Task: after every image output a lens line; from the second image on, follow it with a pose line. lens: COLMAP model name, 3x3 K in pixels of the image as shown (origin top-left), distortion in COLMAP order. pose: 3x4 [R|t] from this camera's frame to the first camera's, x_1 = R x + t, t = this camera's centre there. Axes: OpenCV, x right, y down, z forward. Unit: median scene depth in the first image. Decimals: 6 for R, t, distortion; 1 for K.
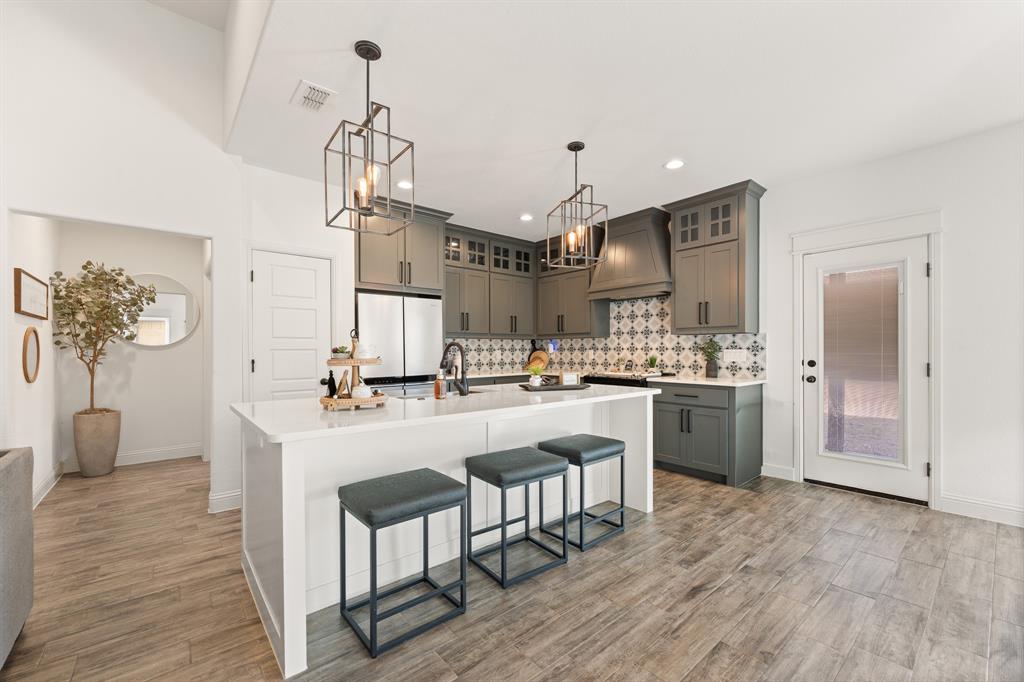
lens RADIAL K [[416.1, 0, 513.3], [0, 416.1, 349.3], [0, 0, 1]] dist [-0.001432, 0.000312]
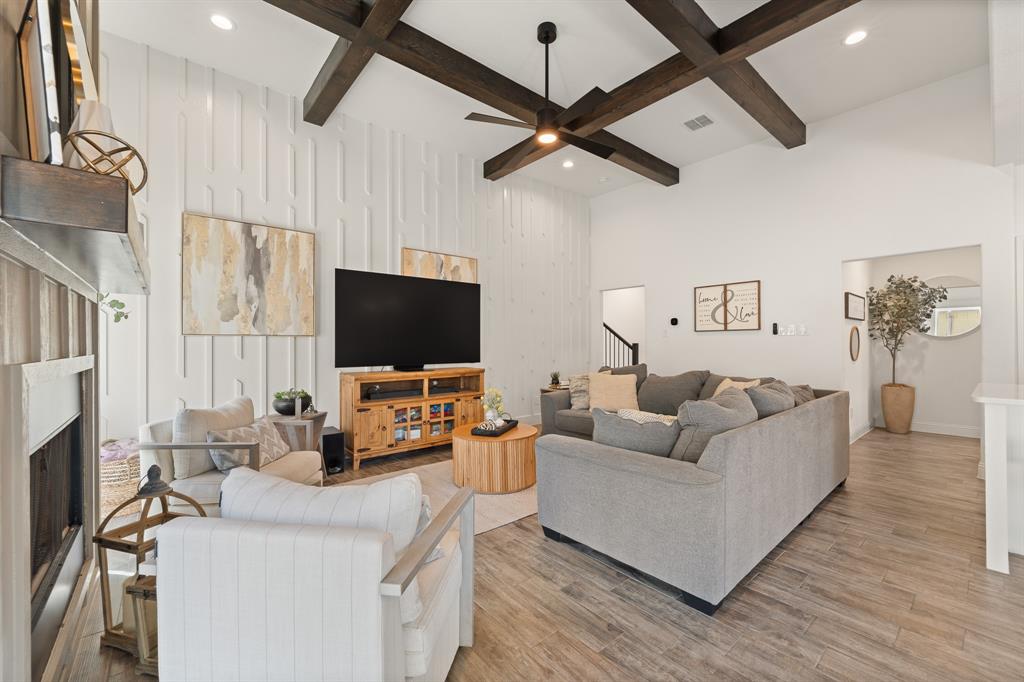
lens RADIAL K [[416.1, 0, 519.1], [0, 416.1, 344.5], [0, 0, 1]] dist [-0.001432, 0.000312]
pose [[0.012167, 0.007875, -0.999895, 0.340723], [0.004605, 0.999958, 0.007932, -0.000987], [0.999915, -0.004701, 0.012130, -0.250508]]
